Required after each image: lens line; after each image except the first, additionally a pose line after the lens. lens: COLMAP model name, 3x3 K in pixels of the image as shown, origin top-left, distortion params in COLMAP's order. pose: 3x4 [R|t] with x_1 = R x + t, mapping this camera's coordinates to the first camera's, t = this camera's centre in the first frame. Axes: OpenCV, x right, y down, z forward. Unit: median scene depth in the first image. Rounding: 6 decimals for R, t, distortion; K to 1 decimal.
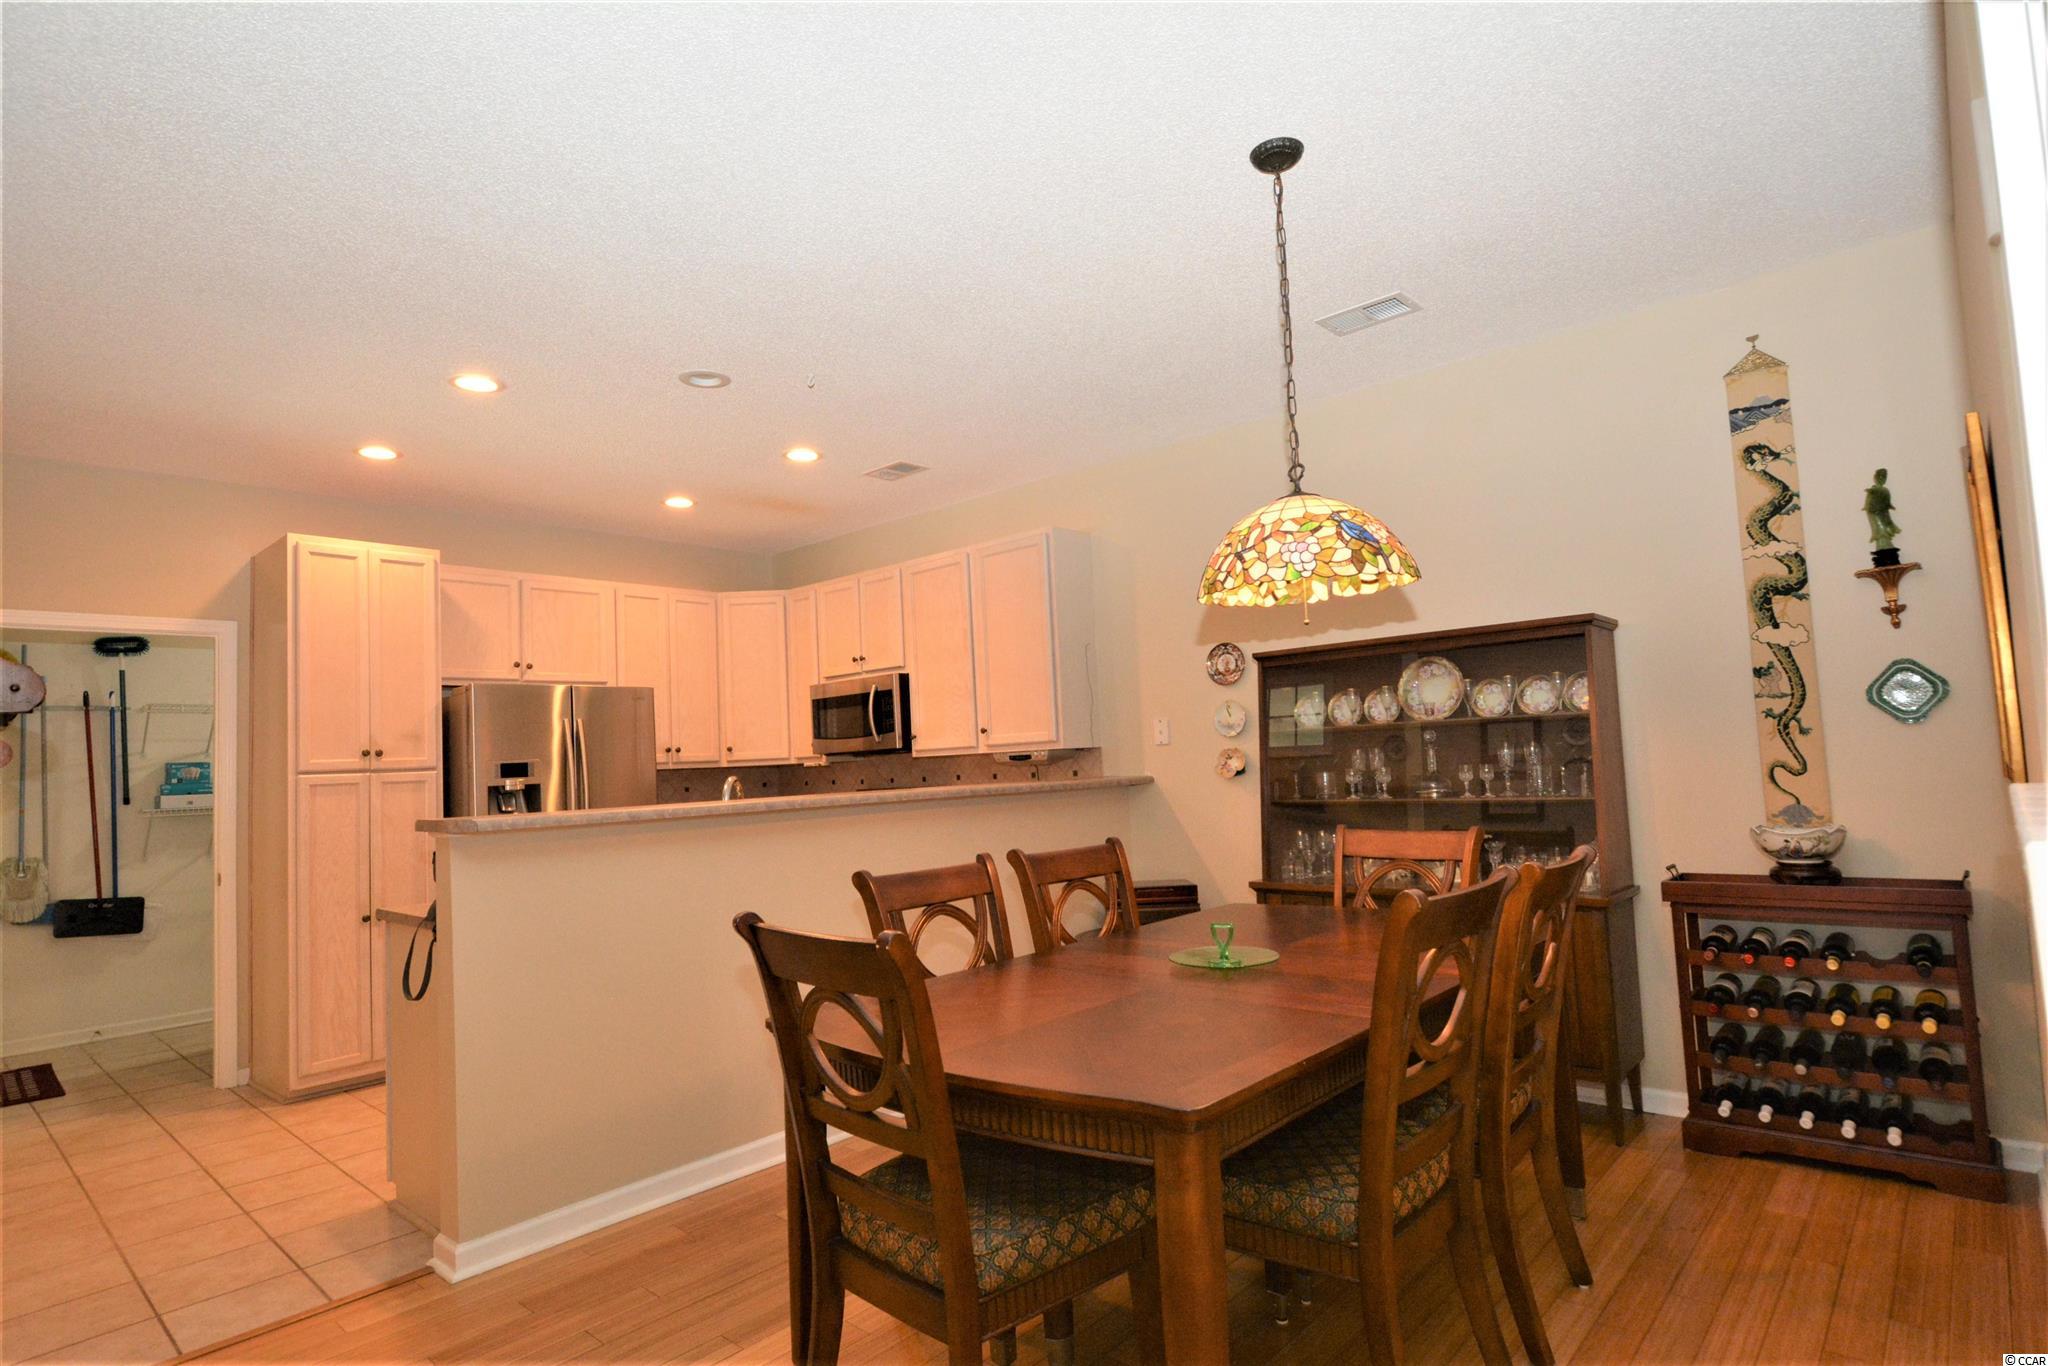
lens RADIAL K [[1044.7, 0, 1027.4], [0, 1044.7, 694.8], [0, 0, 1]] dist [-0.005873, -0.003486]
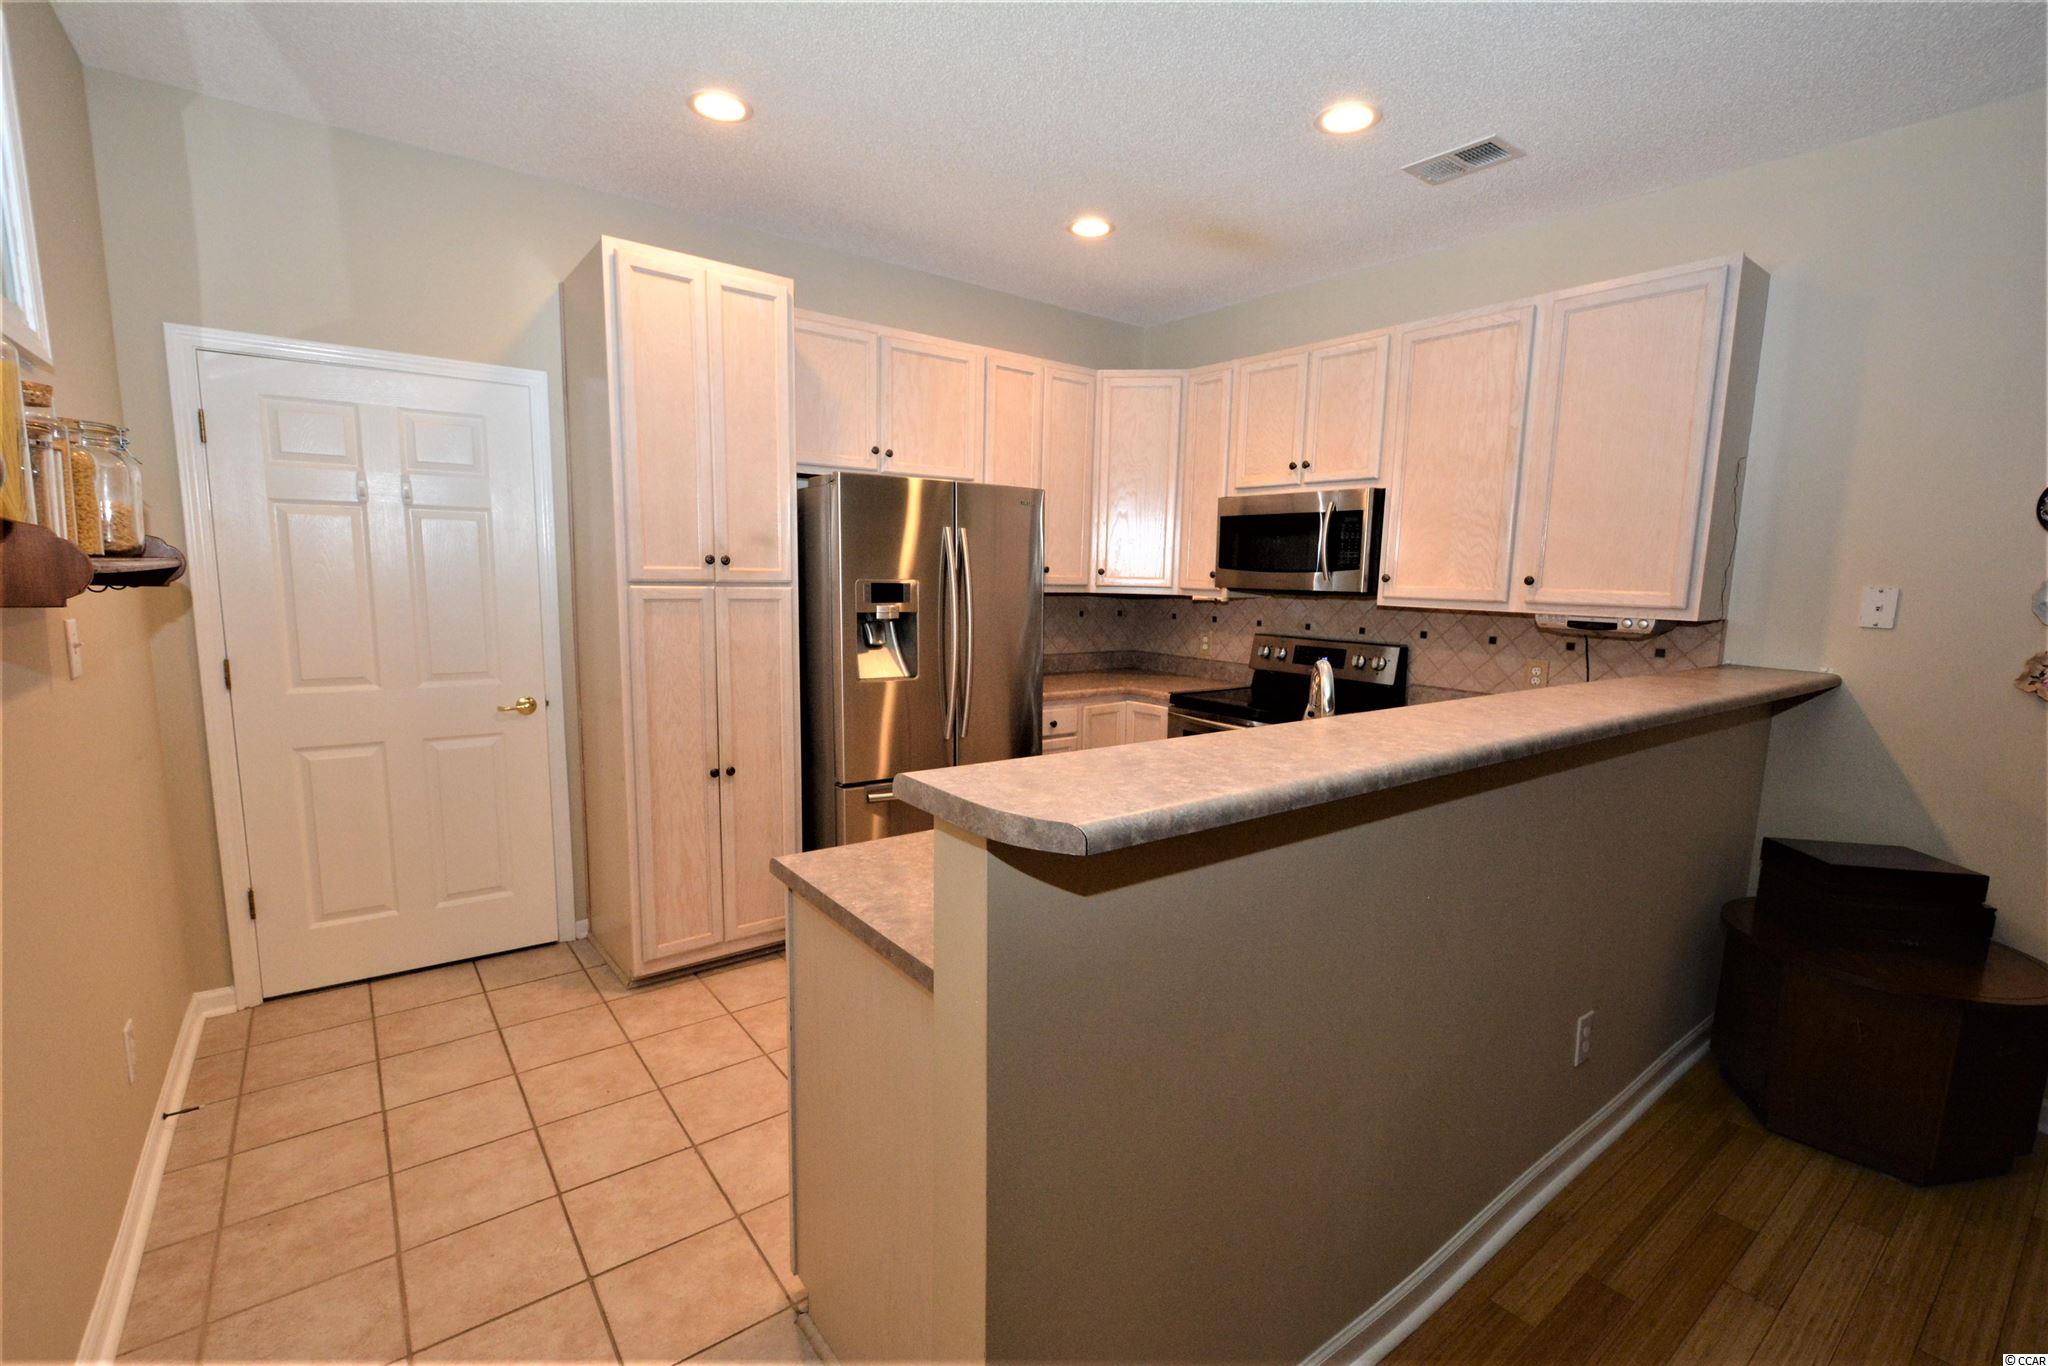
lens RADIAL K [[897.3, 0, 1026.2], [0, 897.3, 697.1], [0, 0, 1]] dist [0.002489, -0.001900]
pose [[0.980143, 0.094641, -0.174251, -0.272363], [-0.056145, 0.975247, 0.213873, 0.001283], [0.190179, -0.199843, 0.961195, 0.378122]]
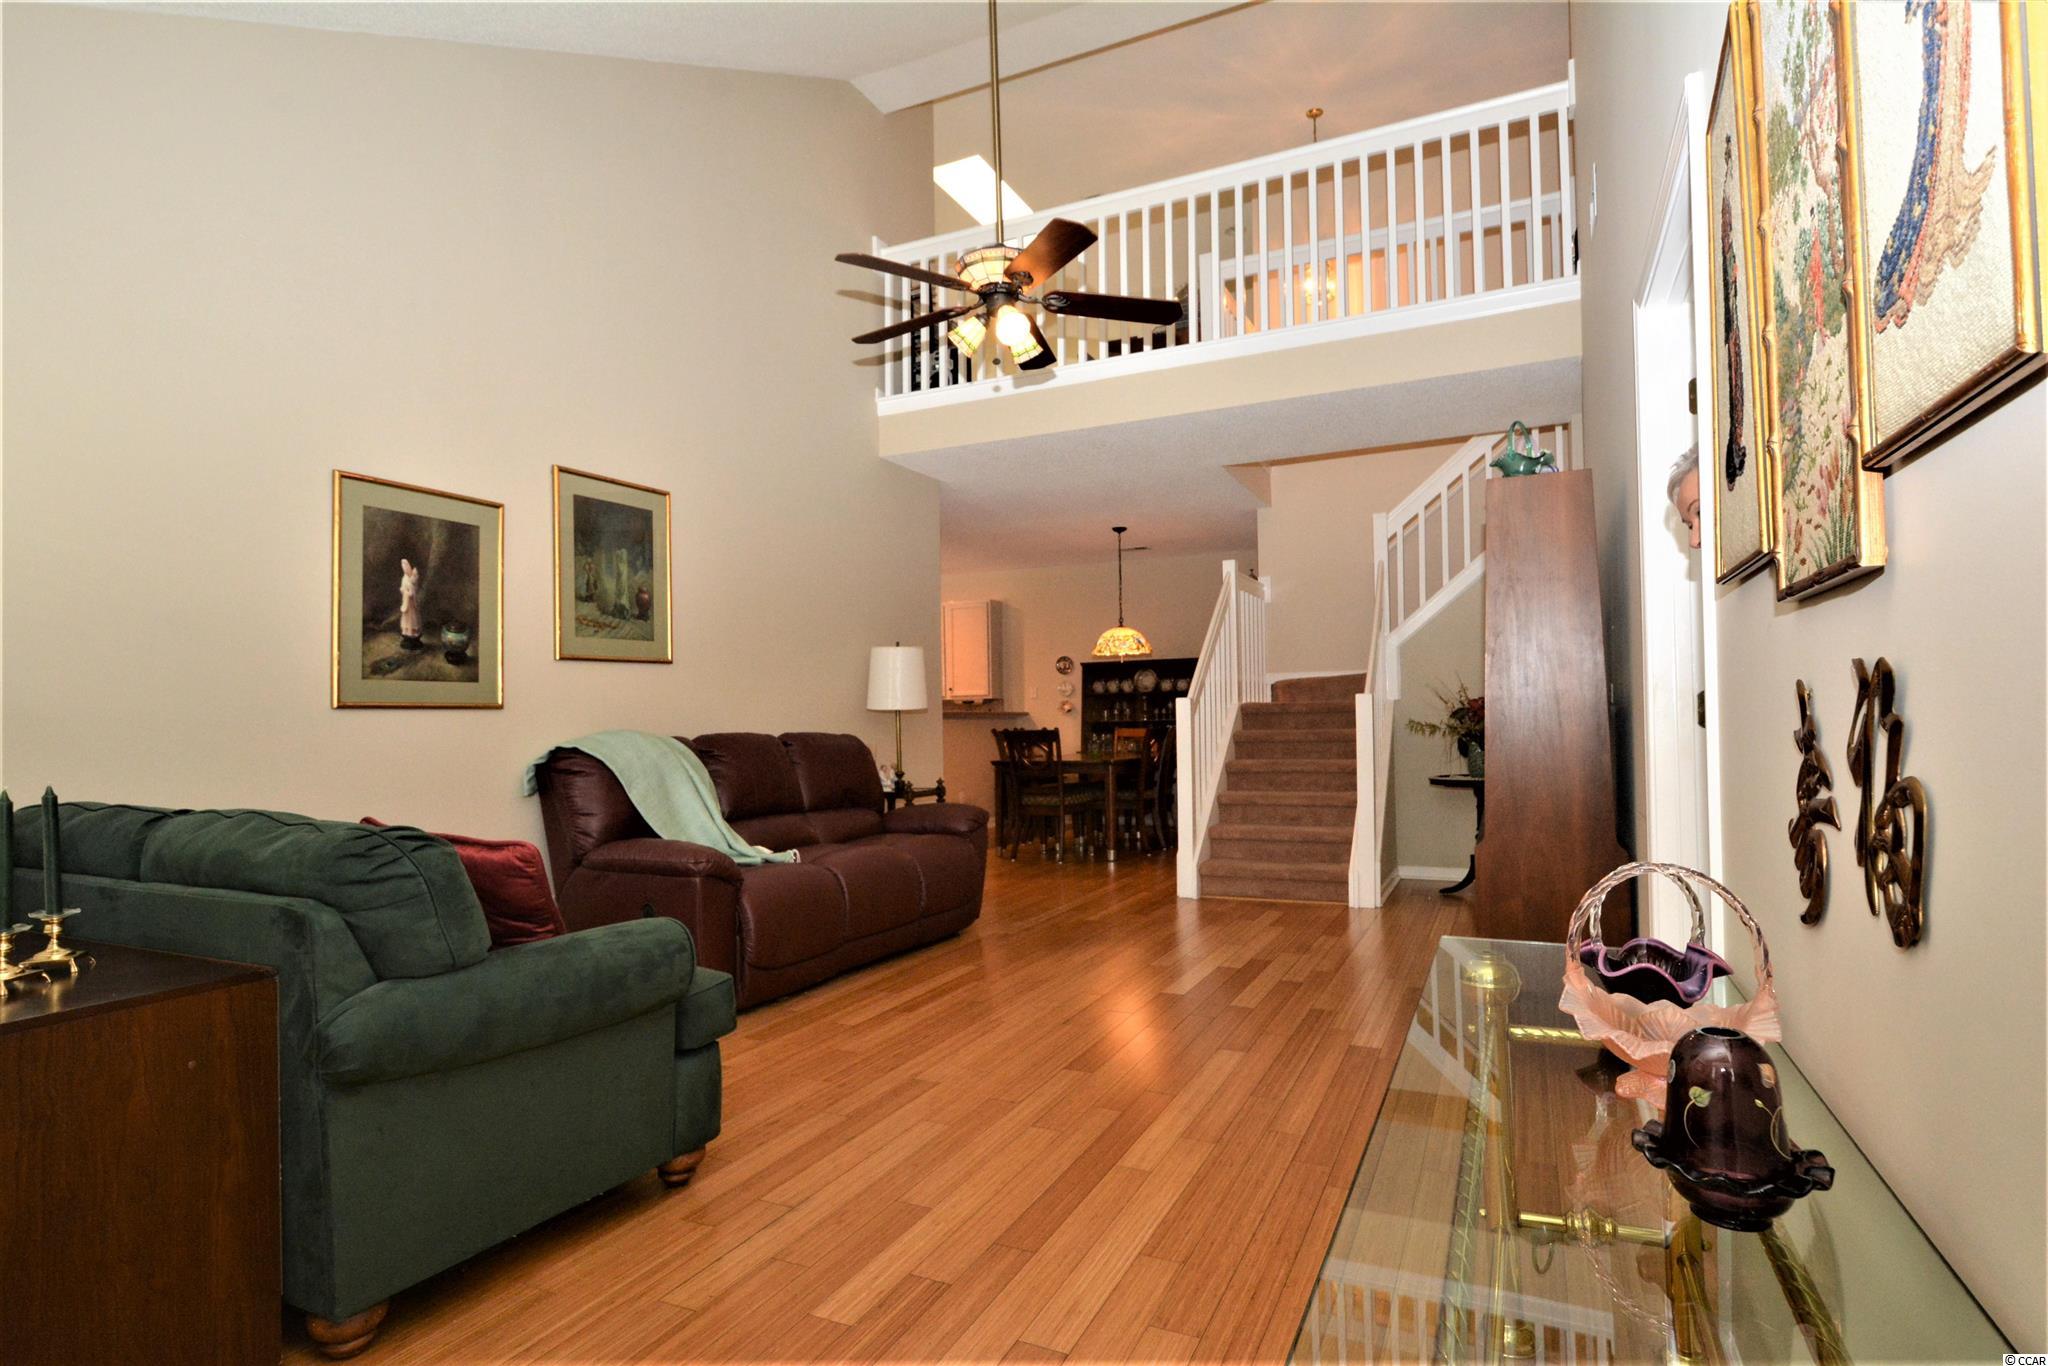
lens RADIAL K [[1044.7, 0, 1022.8], [0, 1044.7, 685.8], [0, 0, 1]] dist [-0.005873, -0.003486]
pose [[0.957126, 0.038674, 0.287077, -0.565994], [-0.046211, 0.998741, 0.019523, -0.023632], [-0.285961, -0.031952, 0.957708, -1.222626]]
